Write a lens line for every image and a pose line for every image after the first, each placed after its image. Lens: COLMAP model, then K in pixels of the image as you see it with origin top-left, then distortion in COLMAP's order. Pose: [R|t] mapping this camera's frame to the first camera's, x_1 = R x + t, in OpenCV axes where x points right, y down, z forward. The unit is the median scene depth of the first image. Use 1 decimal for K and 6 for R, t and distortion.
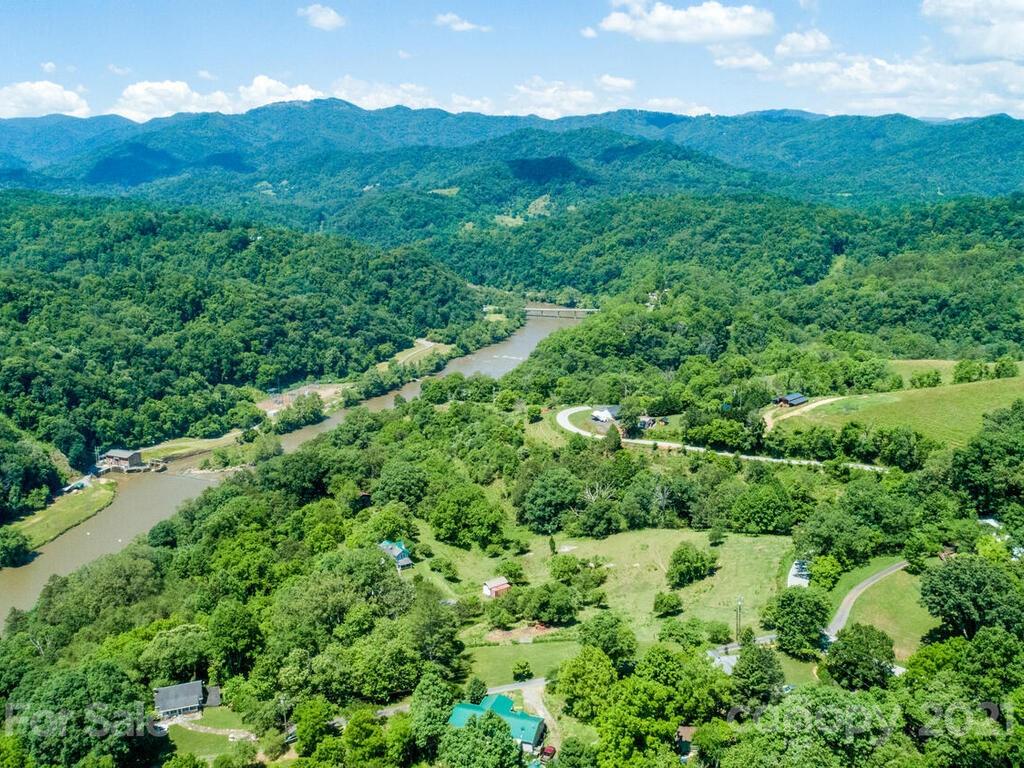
lens RADIAL K [[899.3, 0, 512.0], [0, 899.3, 384.0], [0, 0, 1]] dist [-0.030232, 0.003913]
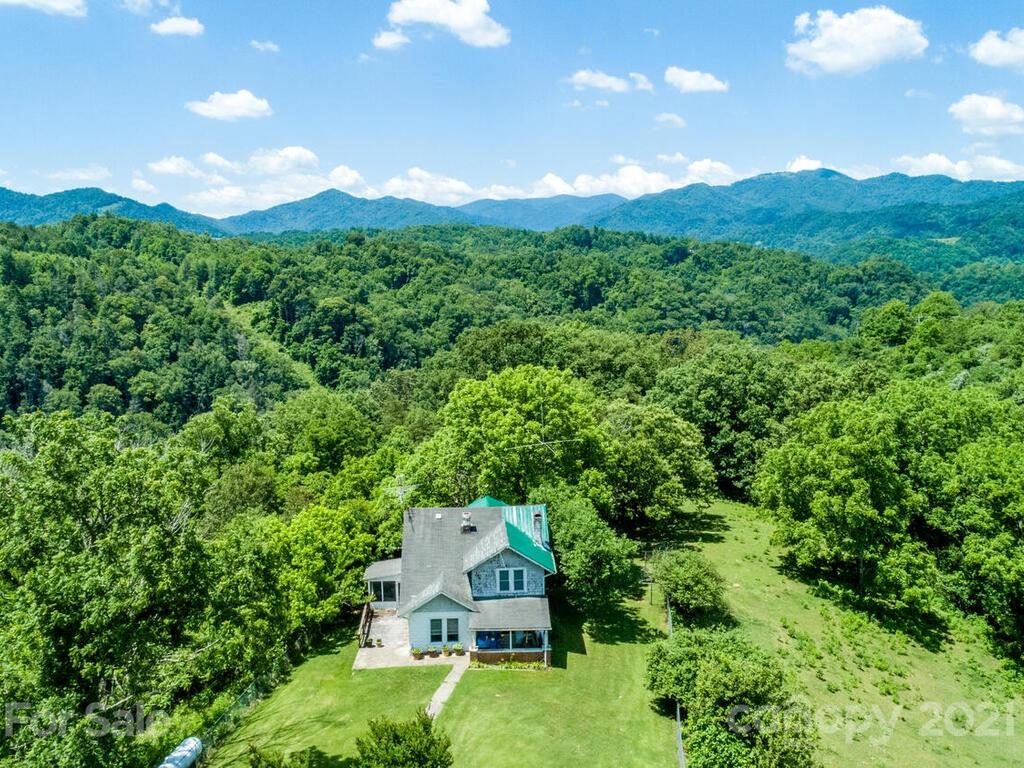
lens RADIAL K [[899.3, 0, 512.0], [0, 899.3, 384.0], [0, 0, 1]] dist [-0.030232, 0.003913]
pose [[0.868660, 0.079376, -0.489008, -0.011756], [-0.123306, 0.990659, -0.058233, 0.047891], [0.479818, 0.110882, 0.870333, 0.247026]]
